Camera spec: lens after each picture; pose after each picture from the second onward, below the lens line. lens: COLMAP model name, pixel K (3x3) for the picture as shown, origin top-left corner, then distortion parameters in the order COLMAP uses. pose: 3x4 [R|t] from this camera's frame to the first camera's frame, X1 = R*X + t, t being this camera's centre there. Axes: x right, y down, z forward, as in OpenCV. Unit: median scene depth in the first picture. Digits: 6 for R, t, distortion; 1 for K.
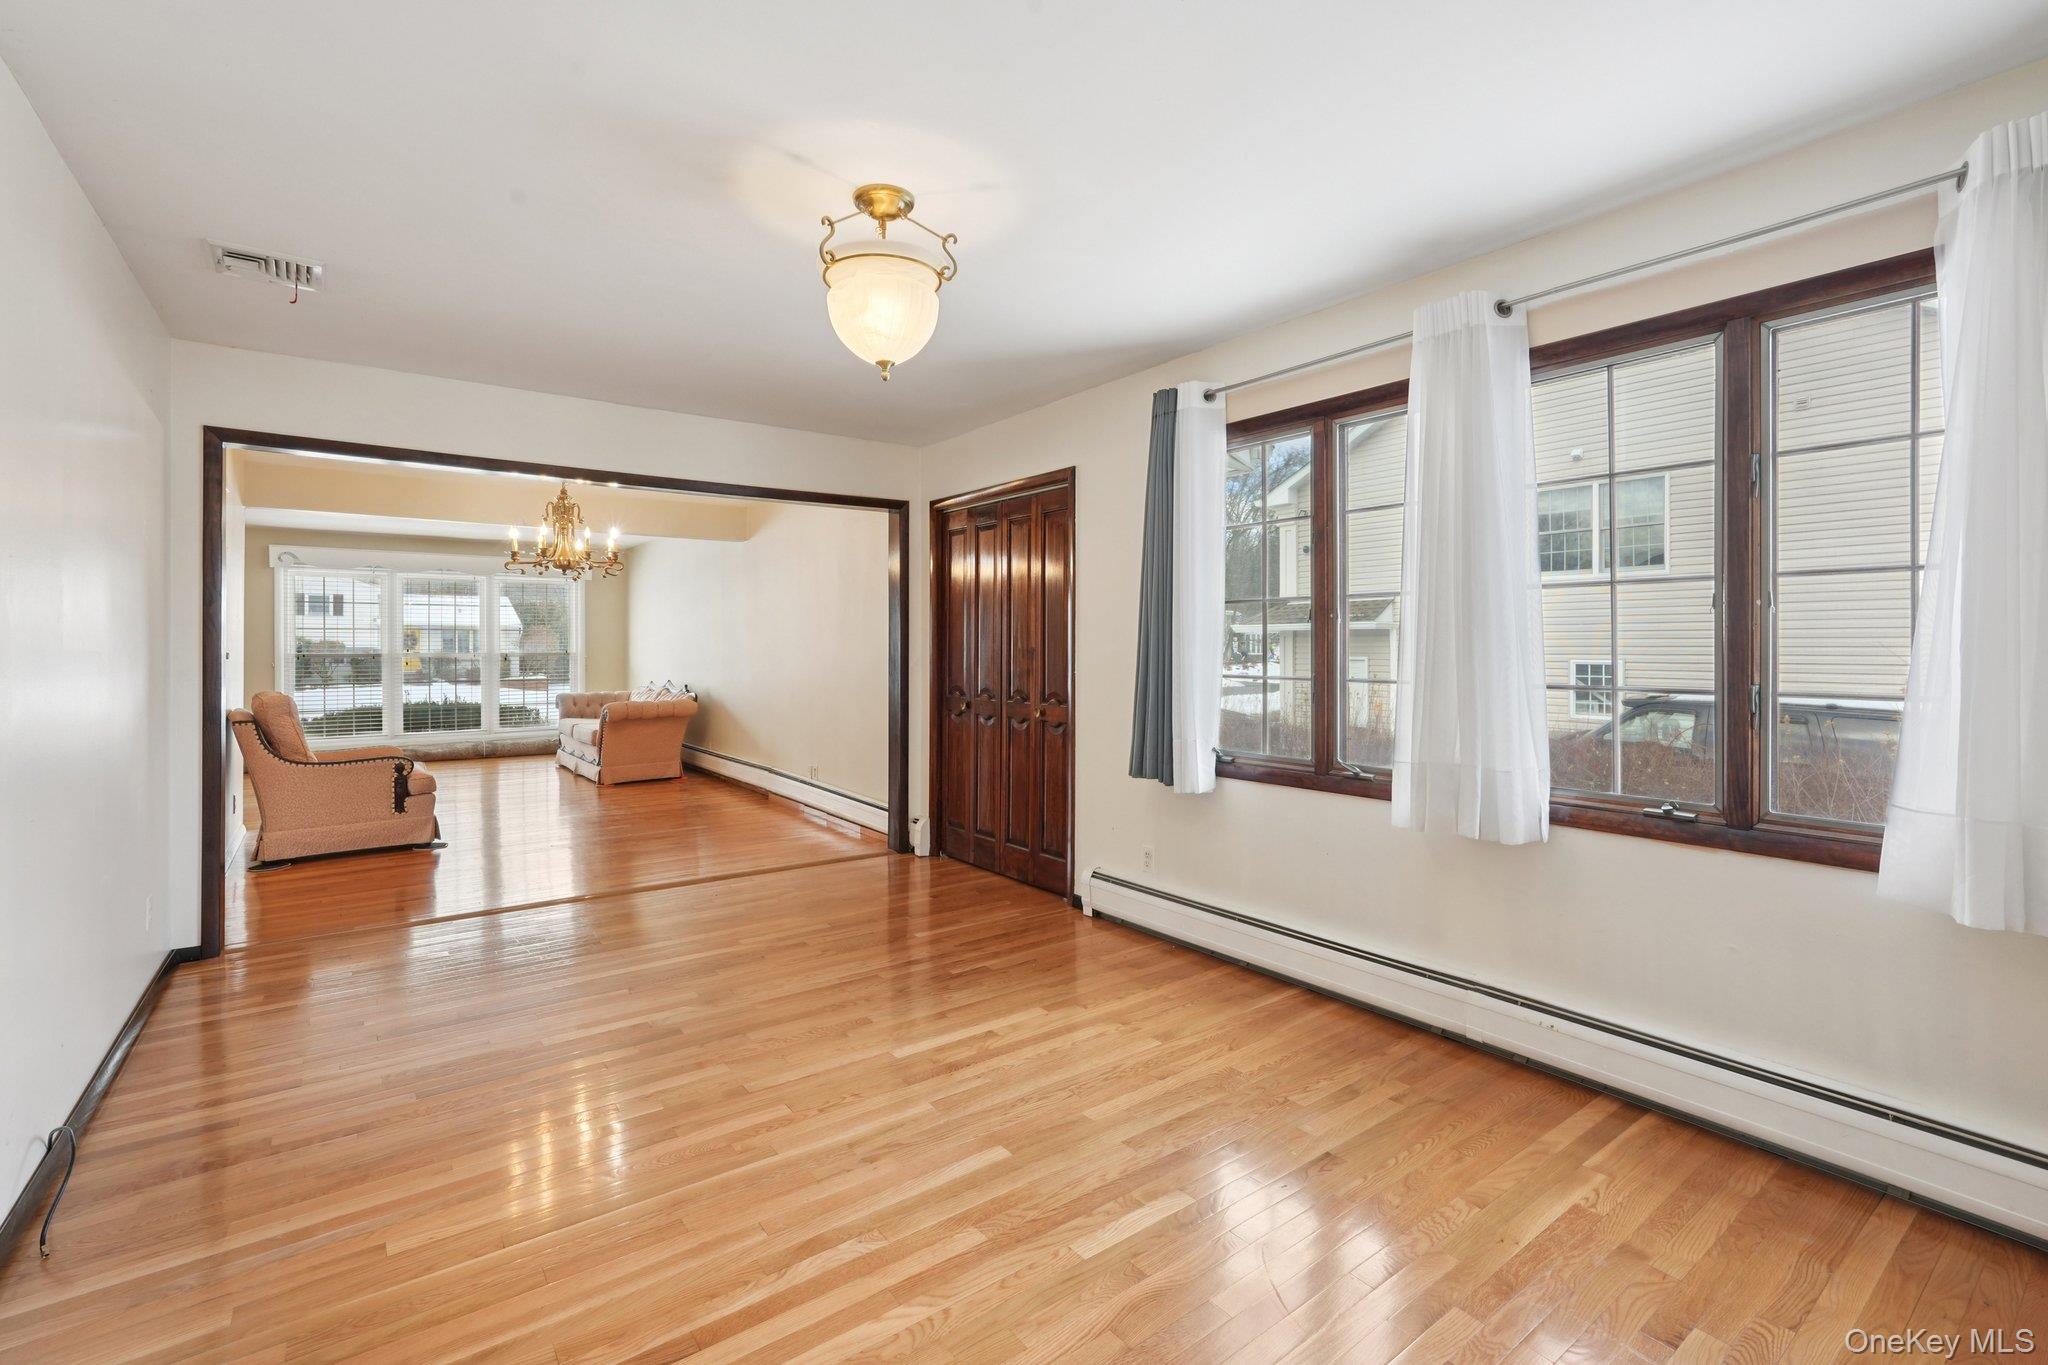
lens RADIAL K [[906.4, 0, 1031.2], [0, 906.4, 648.8], [0, 0, 1]] dist [-0.014112, 0.009766]
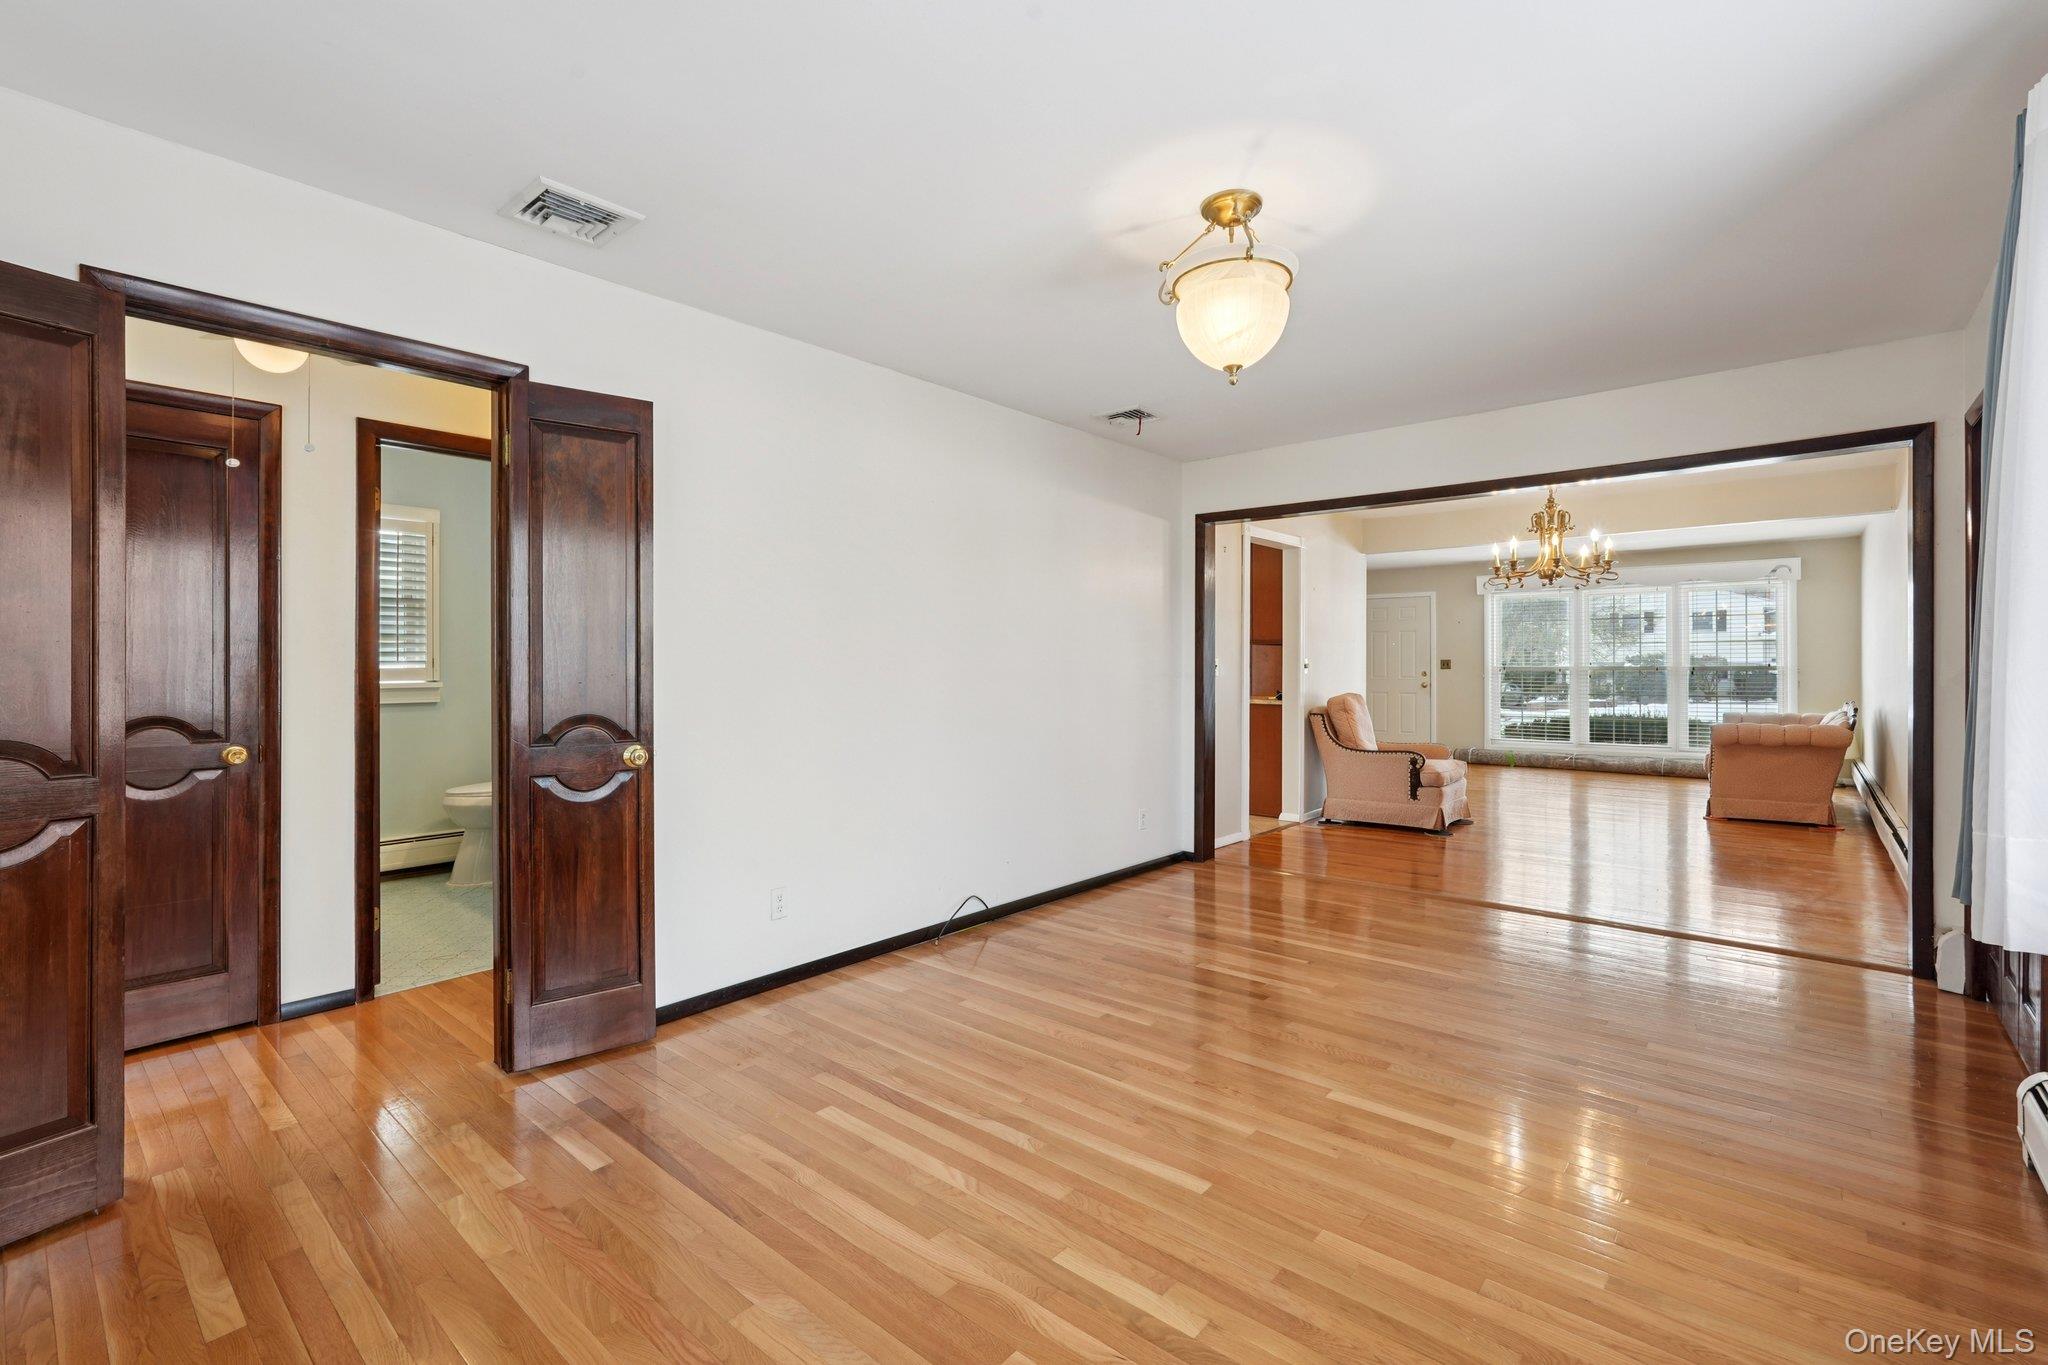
lens RADIAL K [[905.1, 0, 1029.0], [0, 905.1, 665.8], [0, 0, 1]] dist [-0.017837, 0.010665]
pose [[0.216734, 0.000107, -0.976231, 0.366588], [0.001213, 0.999999, 0.000379, 0.006323], [0.976230, -0.001267, 0.216734, 0.271165]]
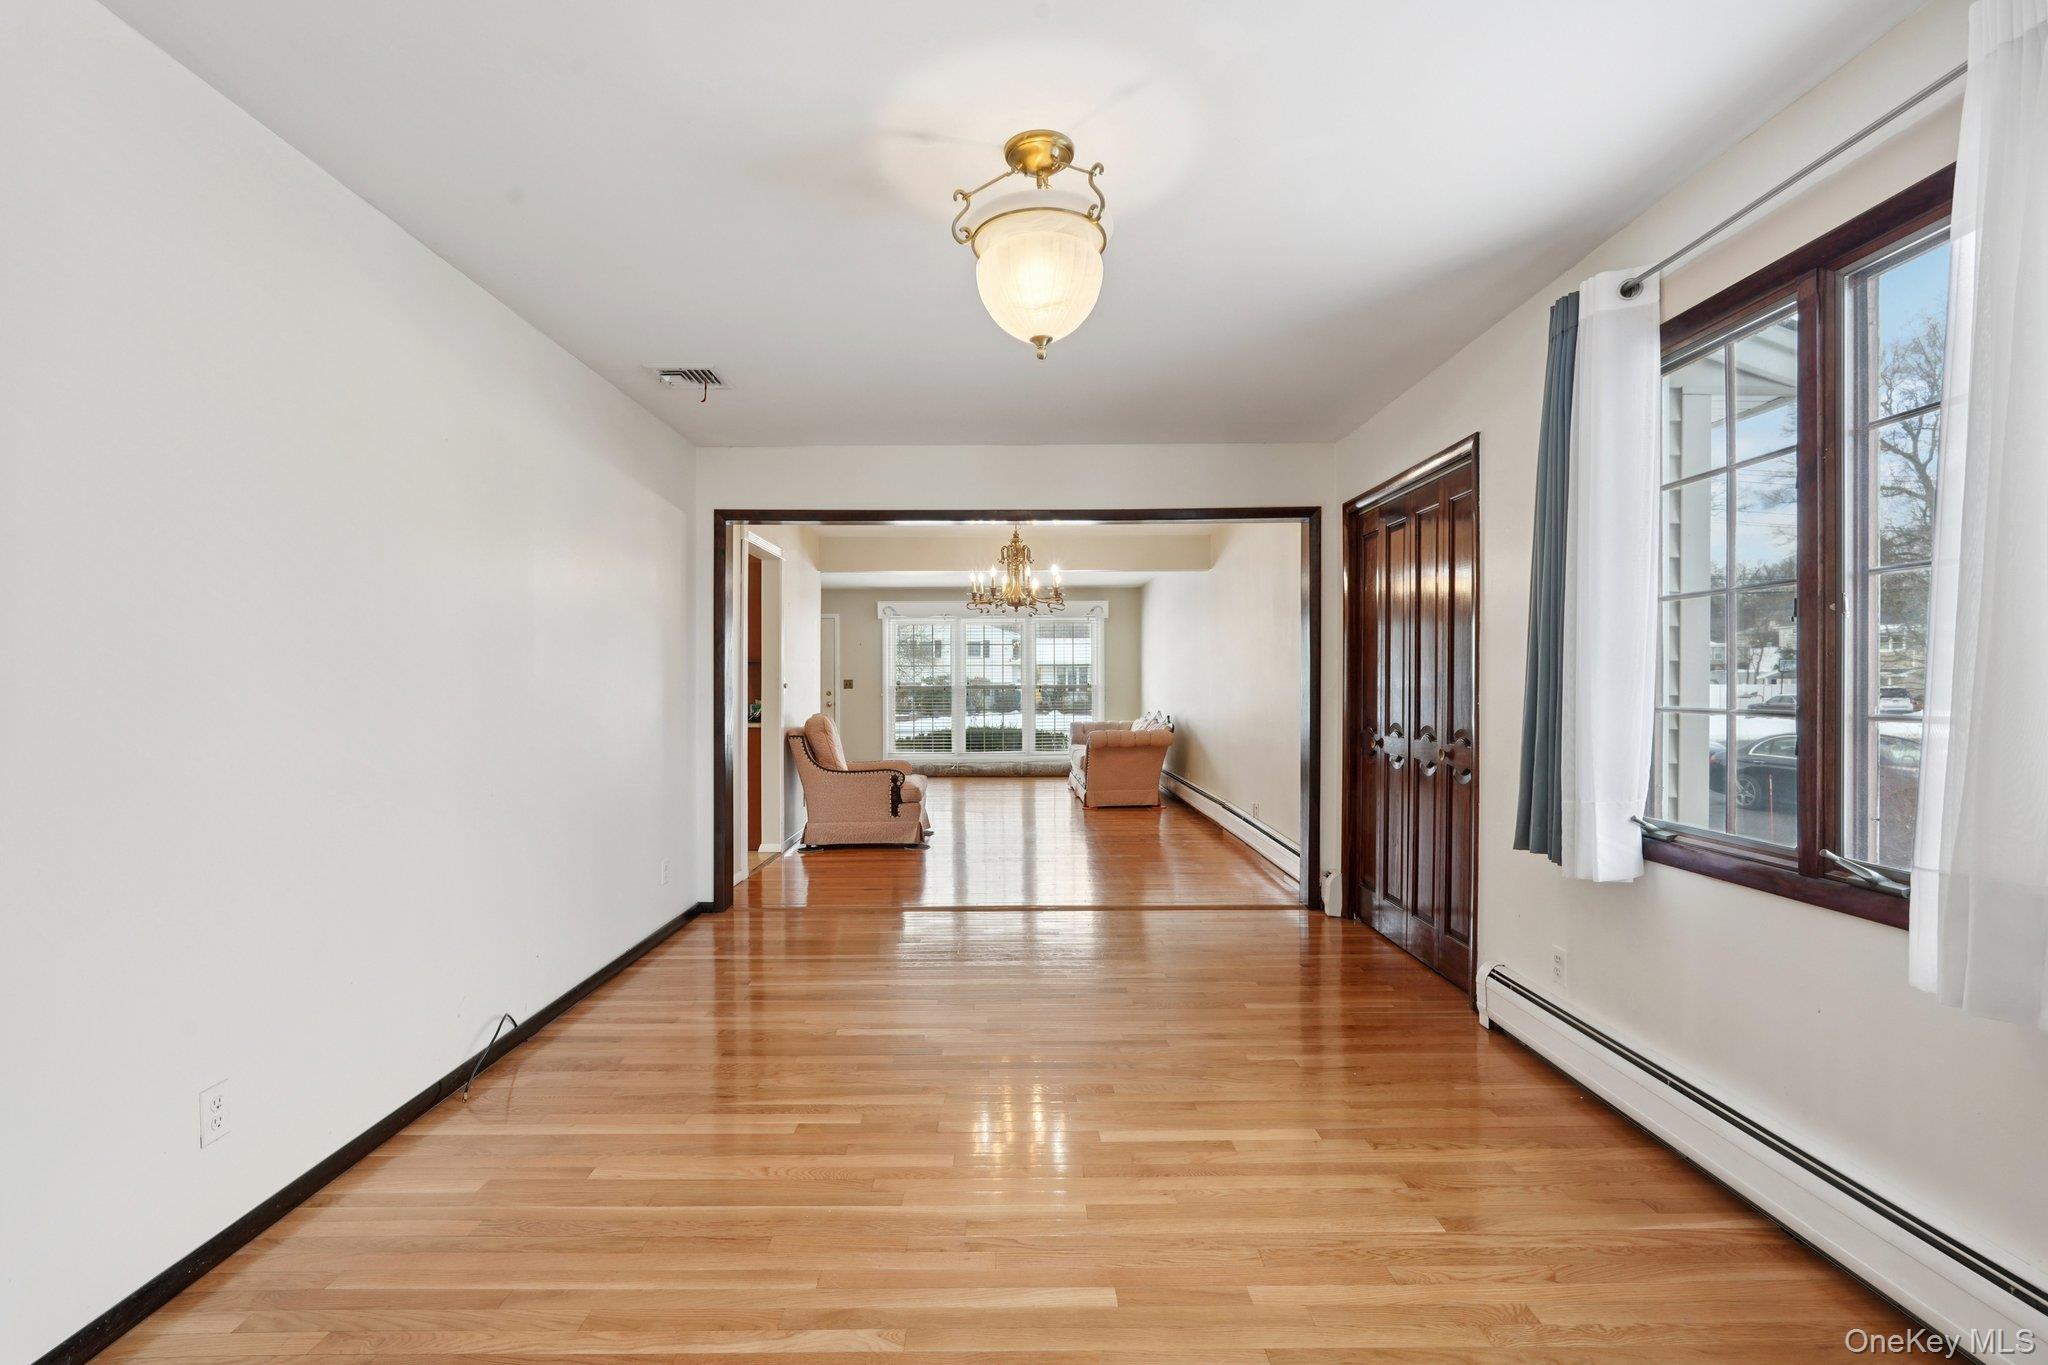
lens RADIAL K [[910.2, 0, 1018.9], [0, 910.2, 688.3], [0, 0, 1]] dist [-0.019380, 0.011601]
pose [[0.803324, -0.000076, -0.595543, 0.163320], [0.003339, 0.999985, 0.004376, 0.007436], [0.595533, -0.005504, 0.803312, 0.136832]]
